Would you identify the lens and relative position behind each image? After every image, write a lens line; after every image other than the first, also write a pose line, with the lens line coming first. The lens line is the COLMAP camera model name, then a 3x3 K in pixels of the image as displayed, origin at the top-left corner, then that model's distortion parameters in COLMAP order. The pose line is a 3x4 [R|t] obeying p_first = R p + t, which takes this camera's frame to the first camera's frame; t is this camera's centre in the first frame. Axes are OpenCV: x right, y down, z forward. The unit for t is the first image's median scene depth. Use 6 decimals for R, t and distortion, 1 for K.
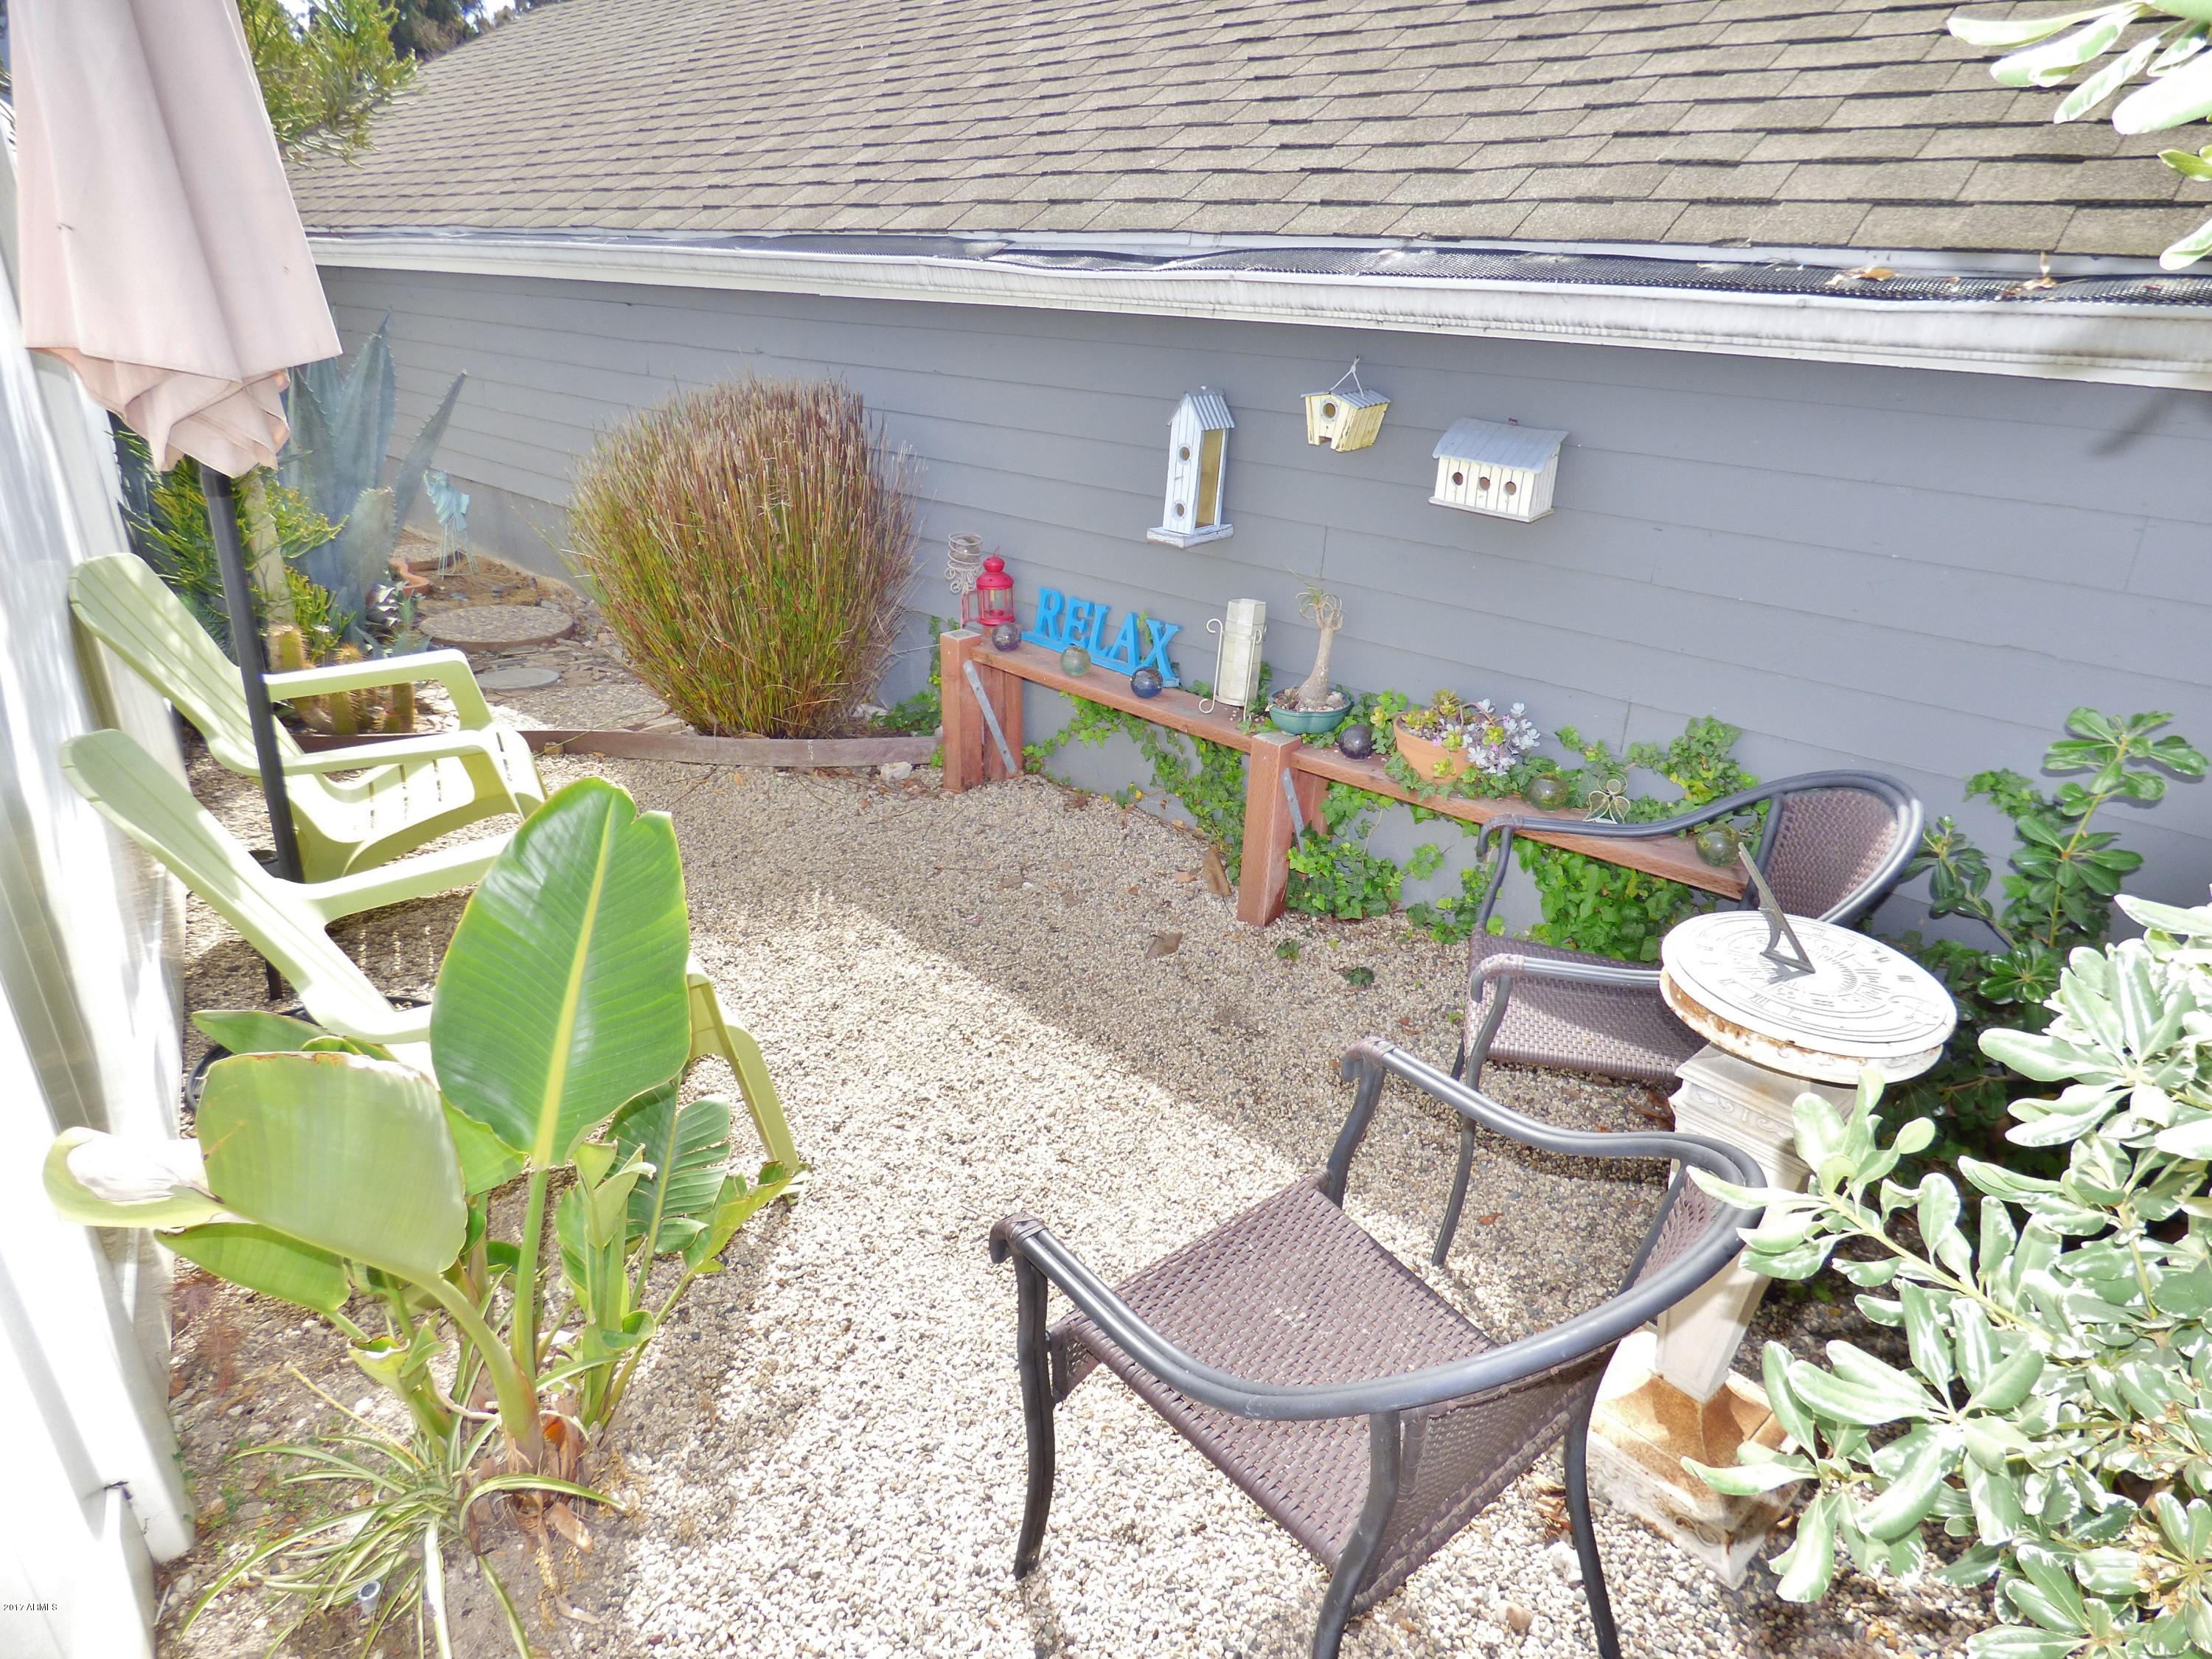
lens RADIAL K [[1327.5, 0, 1099.0], [0, 1327.5, 822.3], [0, 0, 1]] dist [-0.003557, 0.000396]
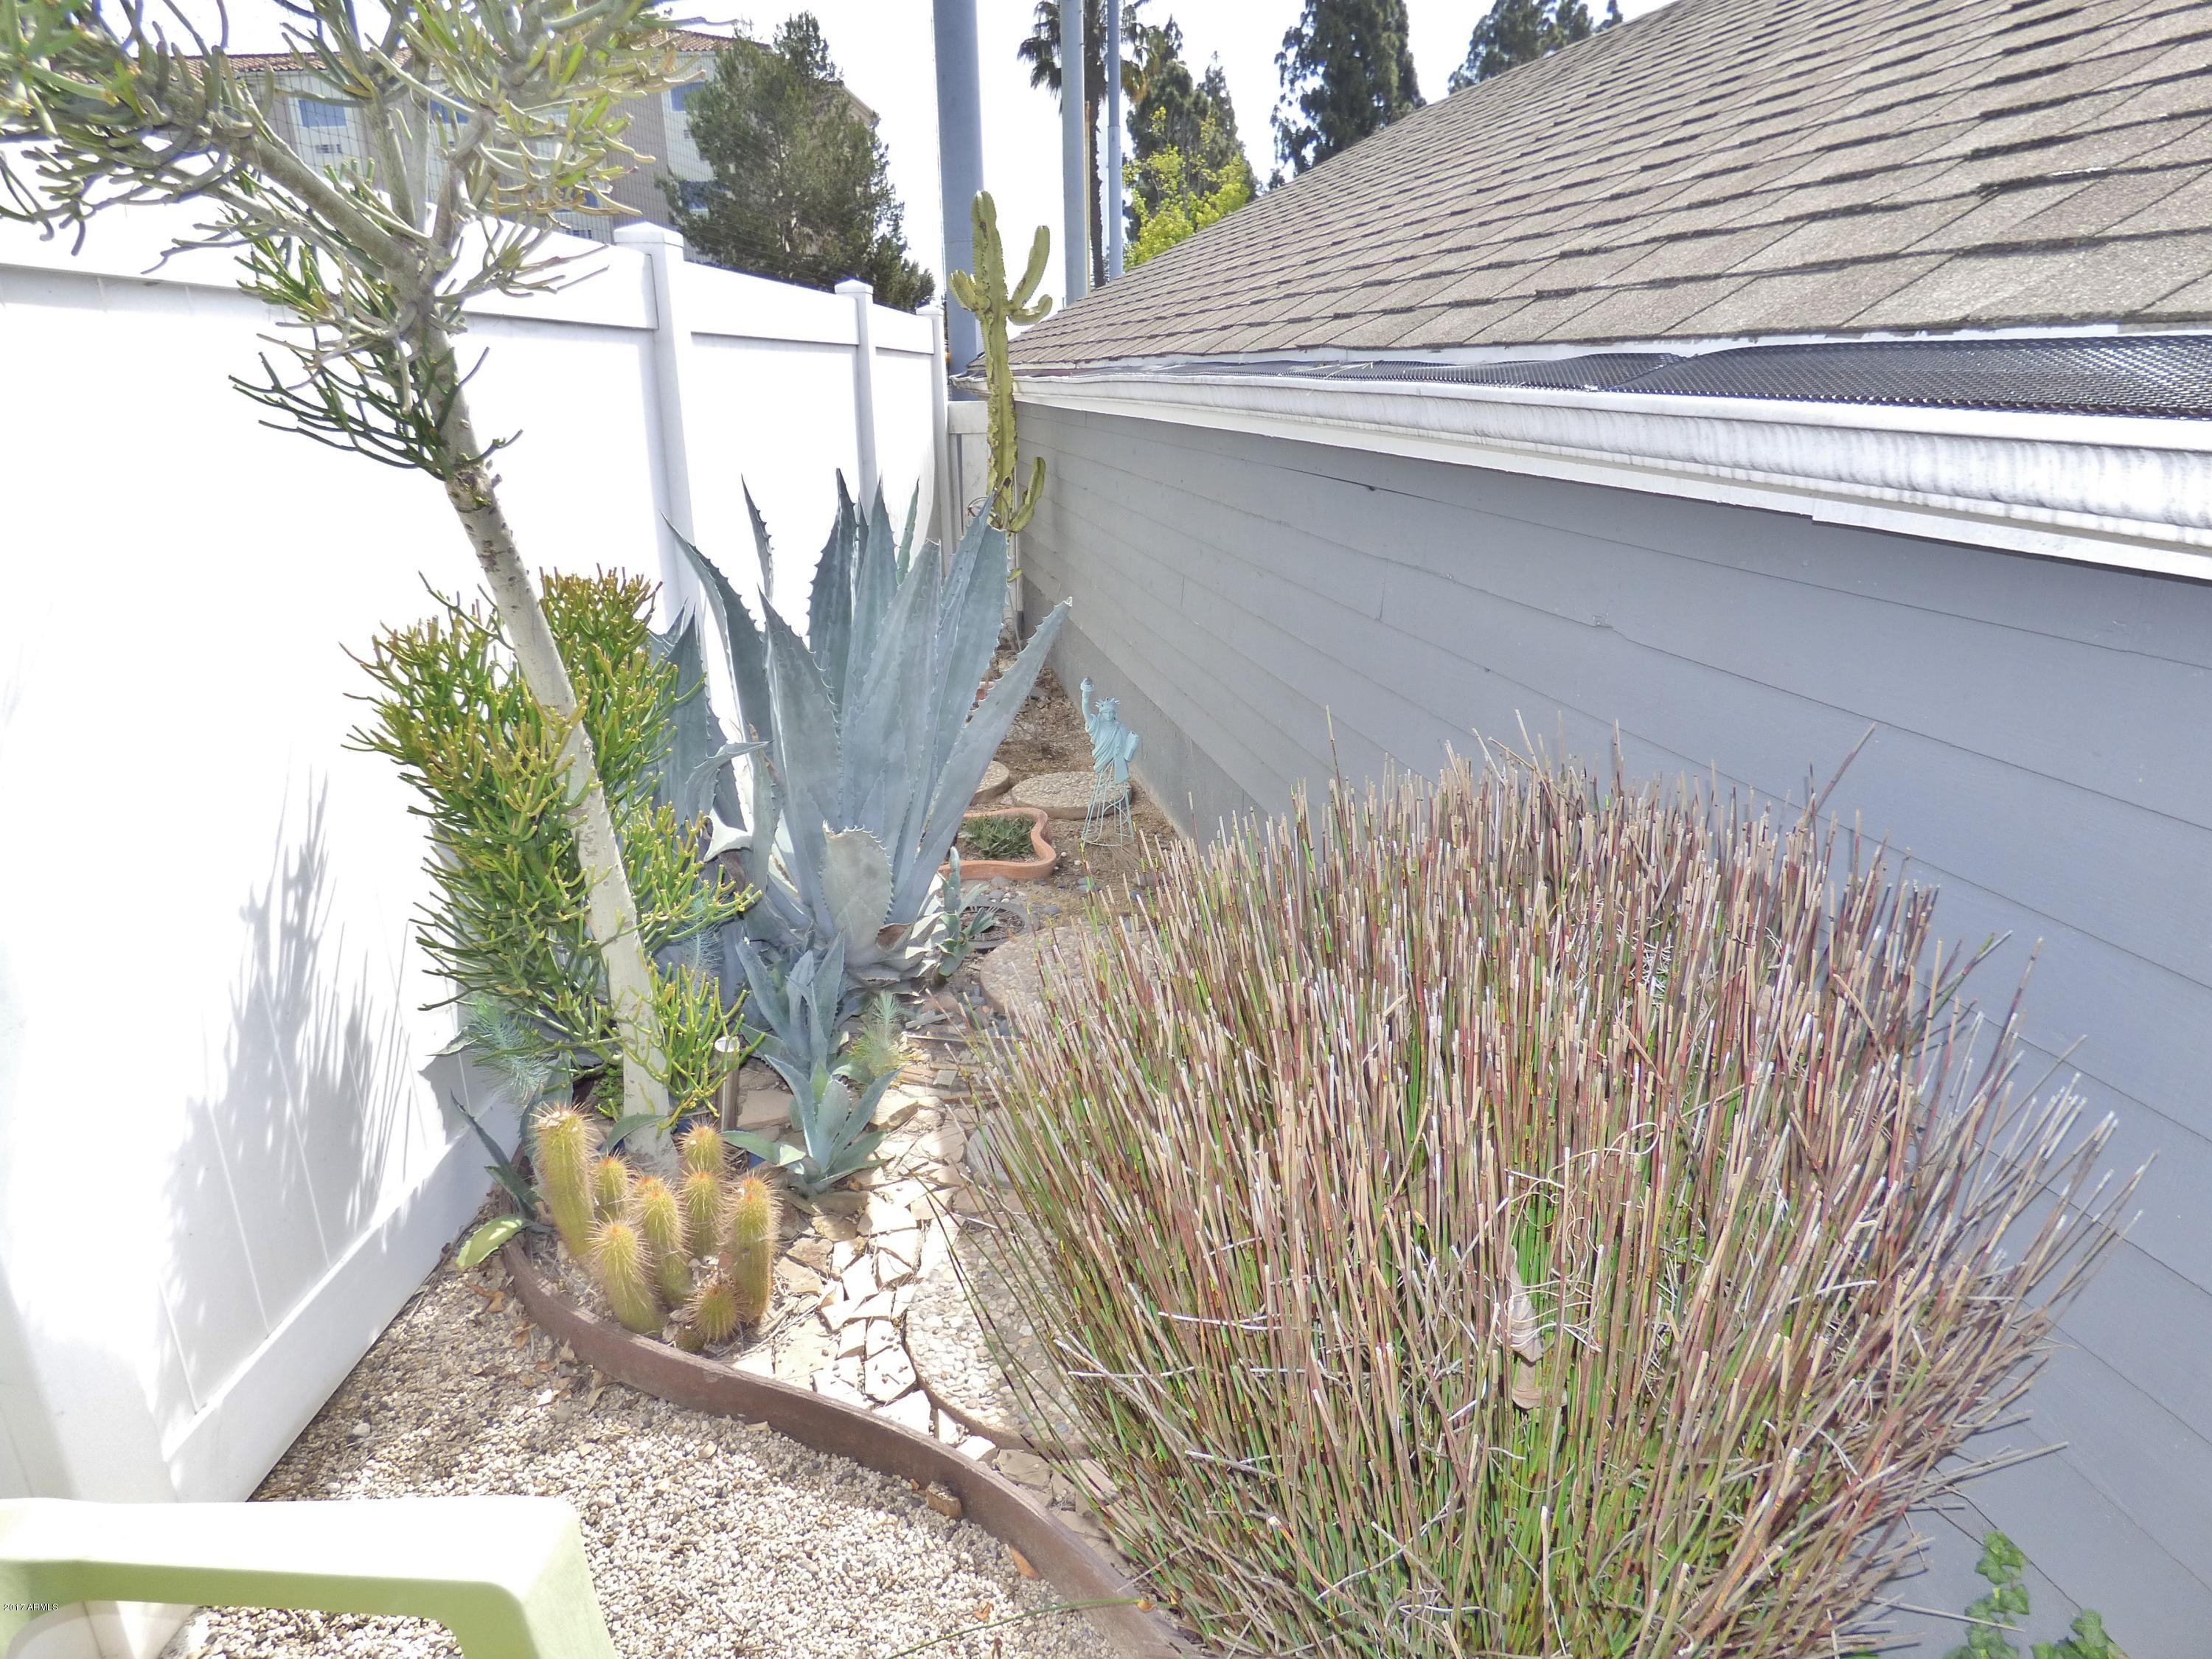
lens RADIAL K [[1327.5, 0, 1099.0], [0, 1327.5, 822.3], [0, 0, 1]] dist [-0.003557, 0.000396]
pose [[0.823294, 0.157132, -0.545432, -0.237544], [-0.200675, 0.979438, -0.020742, -0.403404], [0.530958, 0.126531, 0.837898, 0.914645]]
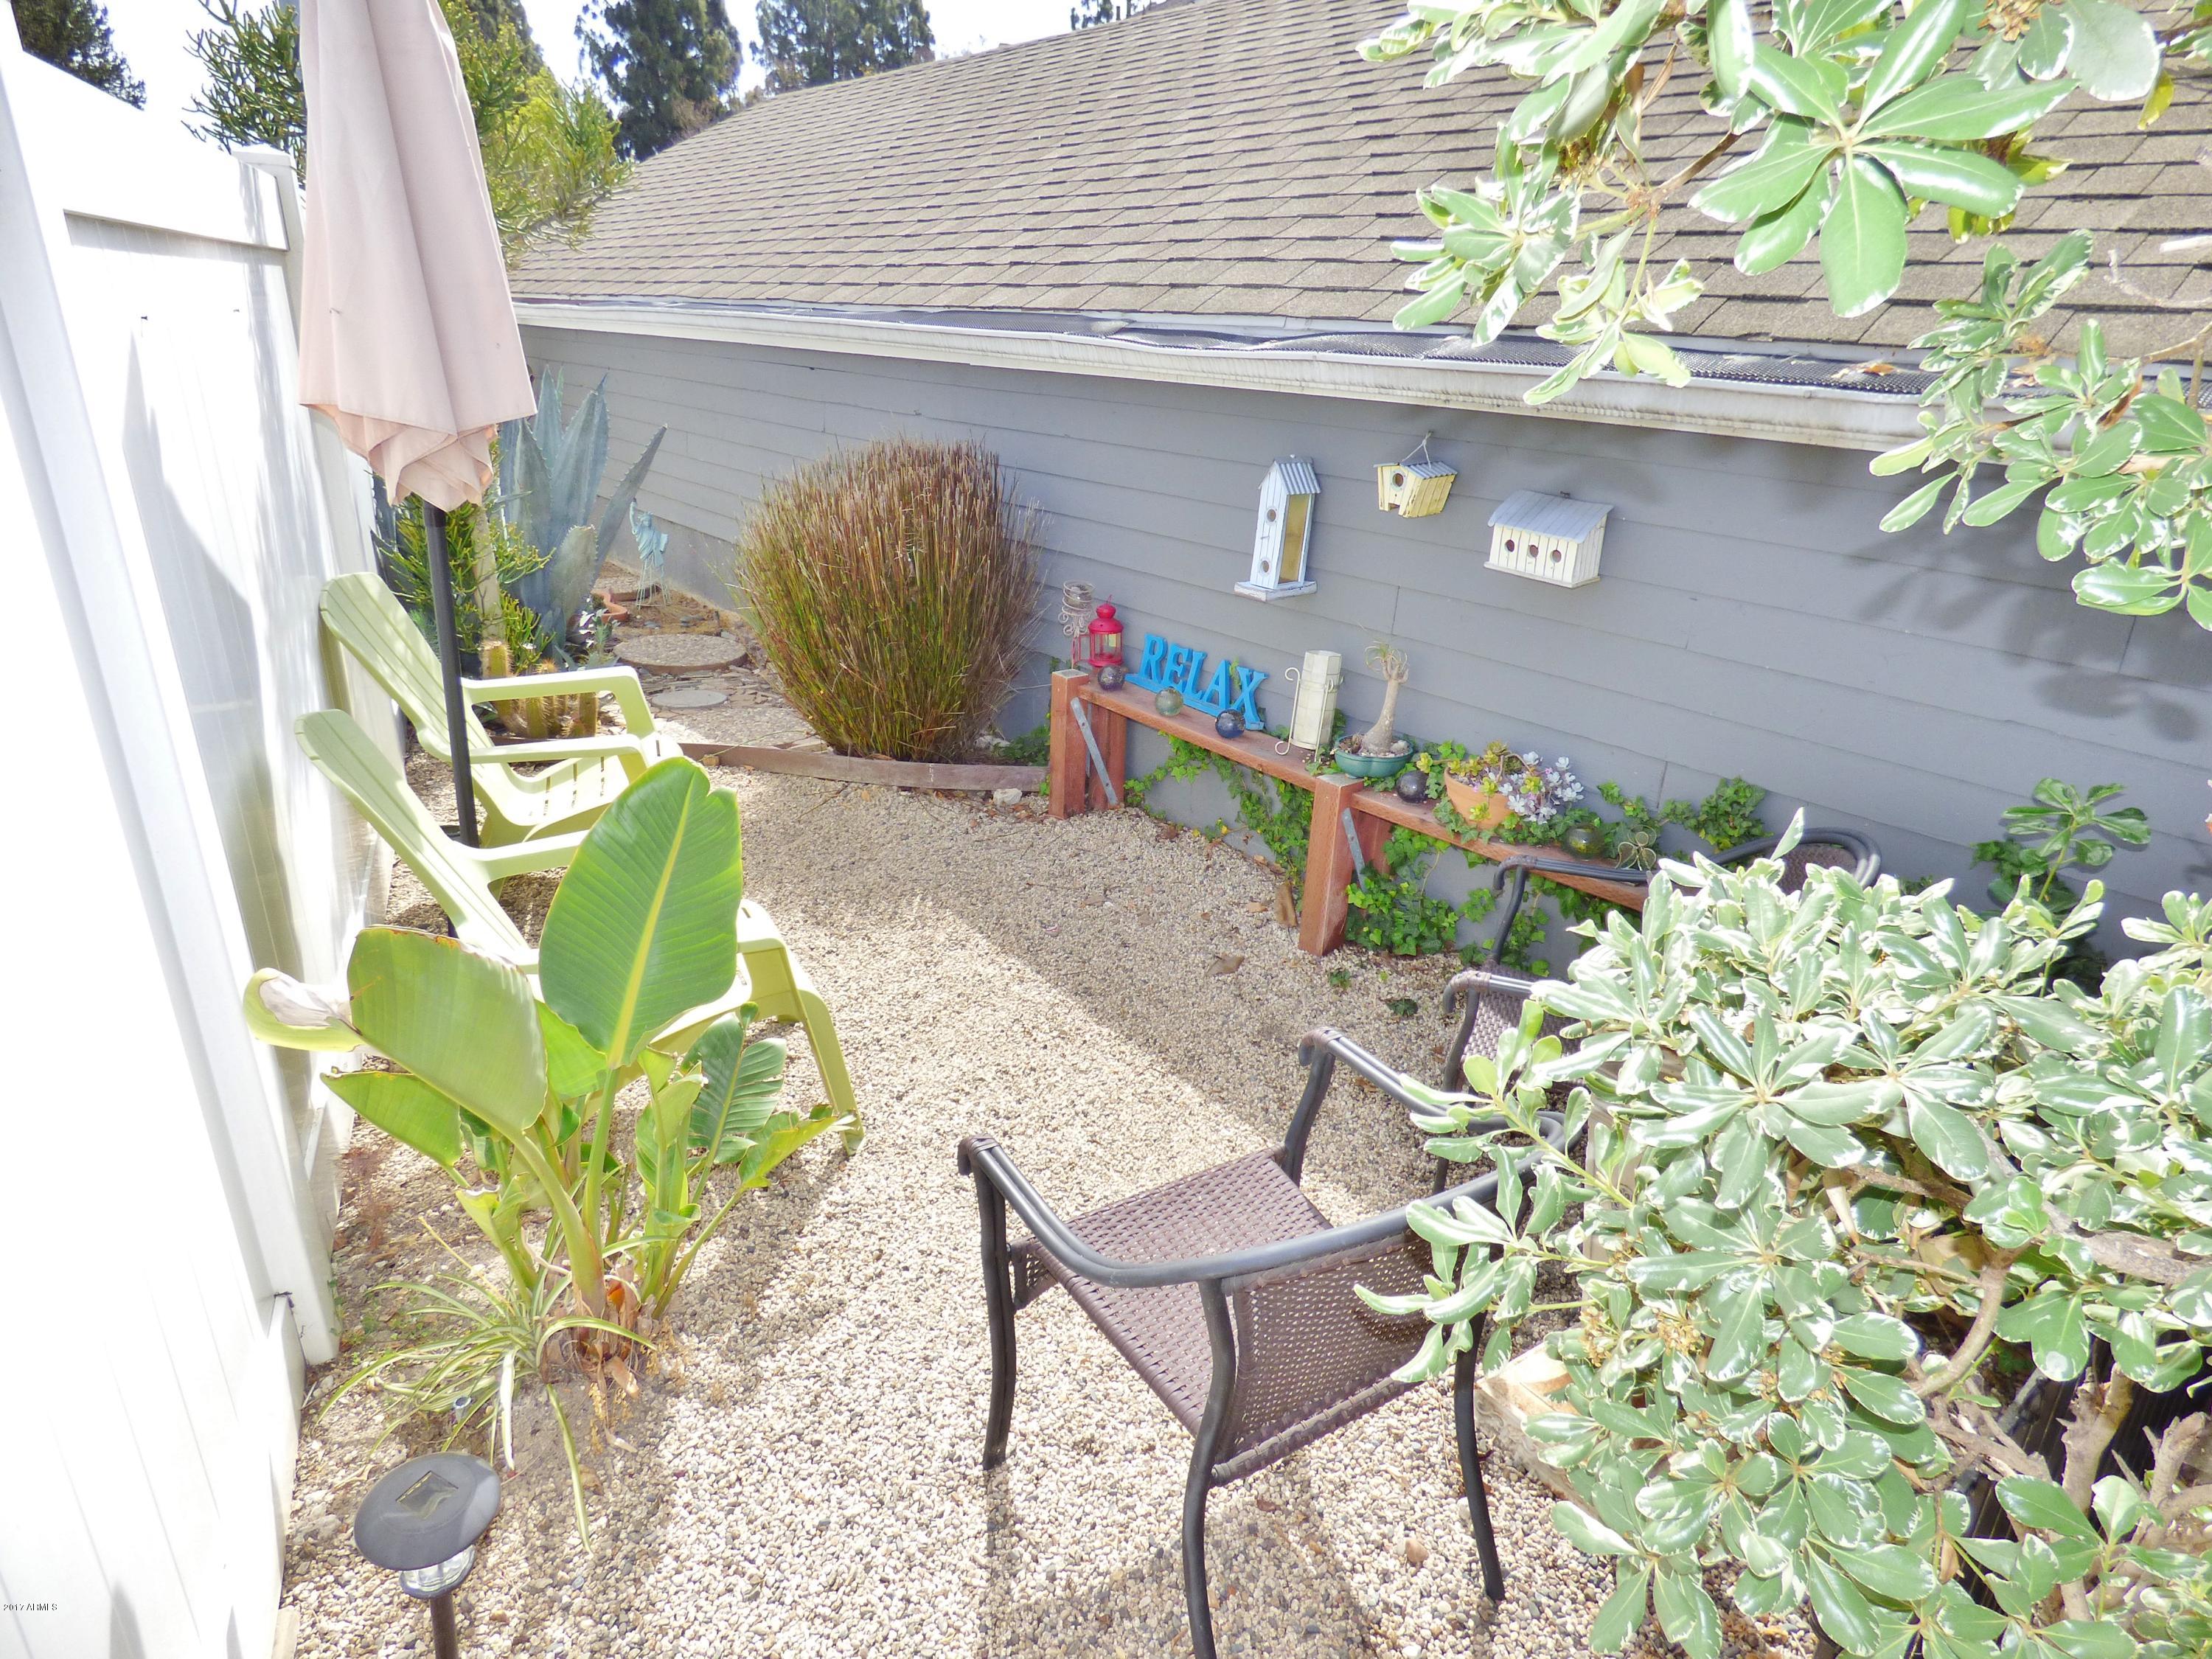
lens RADIAL K [[1329.8, 0, 1104.4], [0, 1329.8, 823.5], [0, 0, 1]] dist [-0.006095, -0.002419]
pose [[0.990042, 0.058456, -0.128063, 0.093235], [-0.063566, 0.997322, -0.036183, 0.024857], [0.125604, 0.043963, 0.991106, -0.097007]]
